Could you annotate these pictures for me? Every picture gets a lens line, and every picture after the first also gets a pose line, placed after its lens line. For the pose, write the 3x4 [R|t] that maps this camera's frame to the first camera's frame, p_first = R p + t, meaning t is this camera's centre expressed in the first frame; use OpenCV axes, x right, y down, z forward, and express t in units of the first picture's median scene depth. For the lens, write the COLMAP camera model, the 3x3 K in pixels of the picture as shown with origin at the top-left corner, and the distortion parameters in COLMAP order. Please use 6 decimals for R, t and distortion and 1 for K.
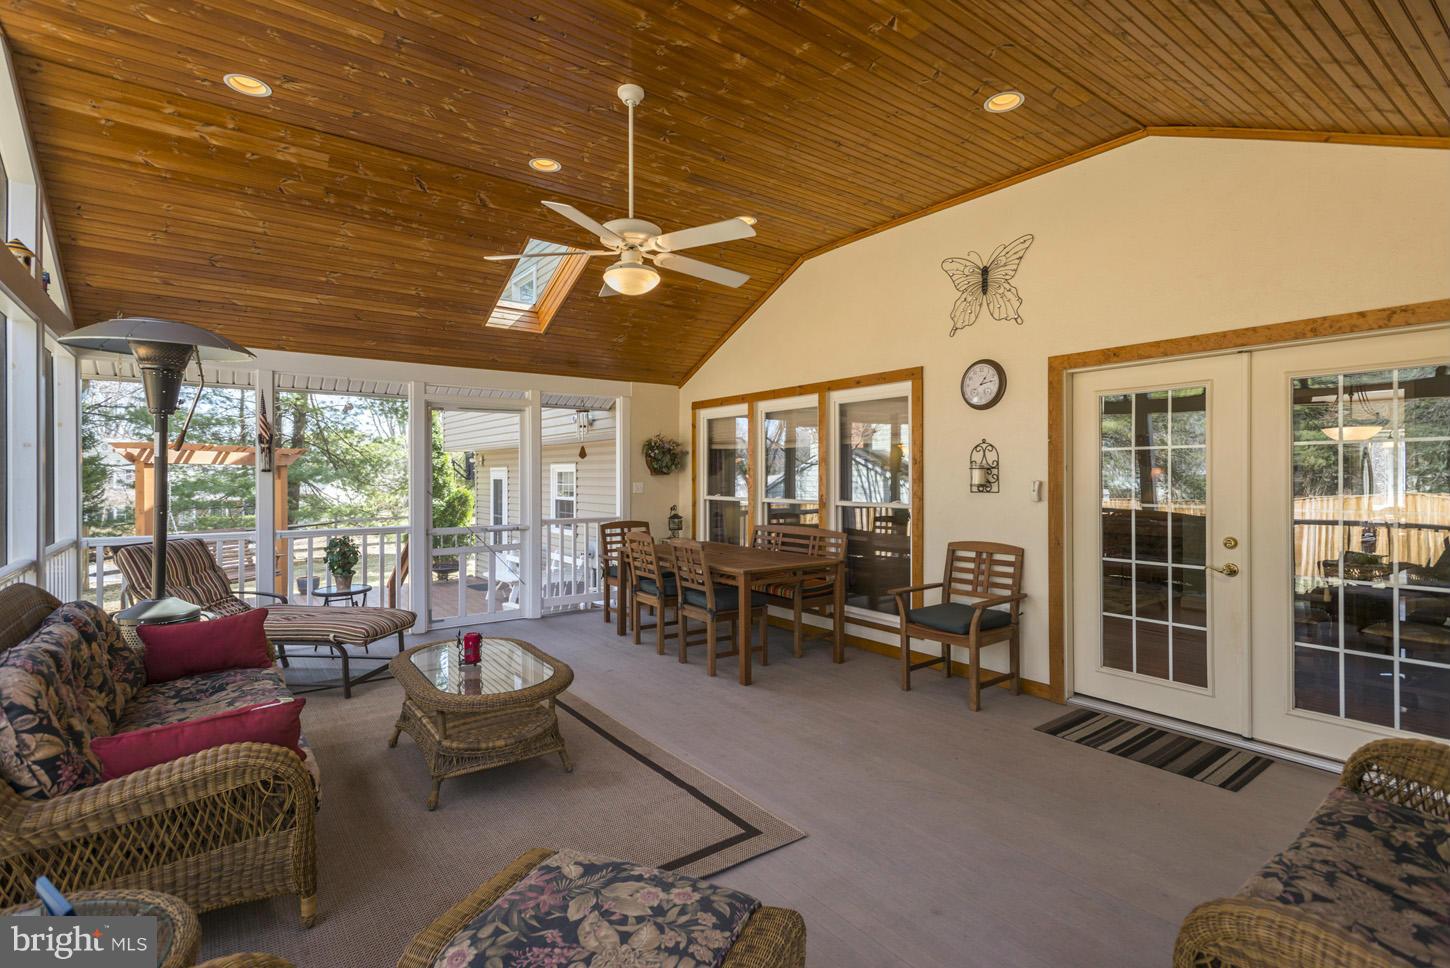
lens RADIAL K [[692.3, 0, 728.9], [0, 692.3, 475.1], [0, 0, 1]] dist [0.001862, 0.000101]
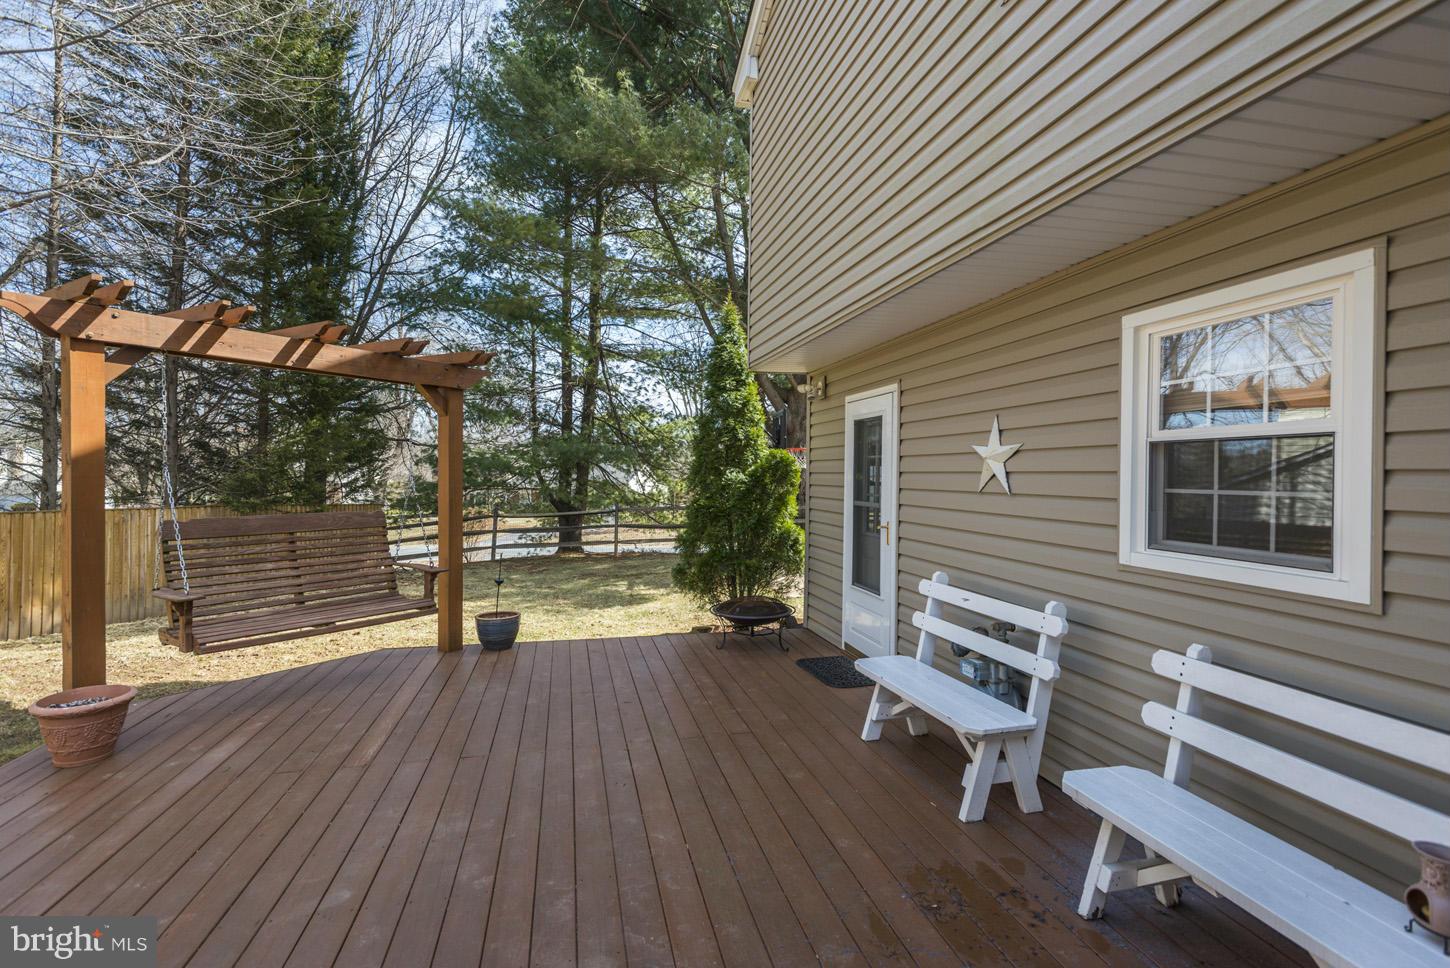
lens RADIAL K [[692.3, 0, 722.5], [0, 692.3, 478.8], [0, 0, 1]] dist [0.001862, 0.000101]
pose [[0.915650, 0.017561, -0.401592, -0.217259], [-0.015255, 0.999844, 0.008939, 0.036317], [0.401687, -0.002059, 0.915775, 0.513388]]
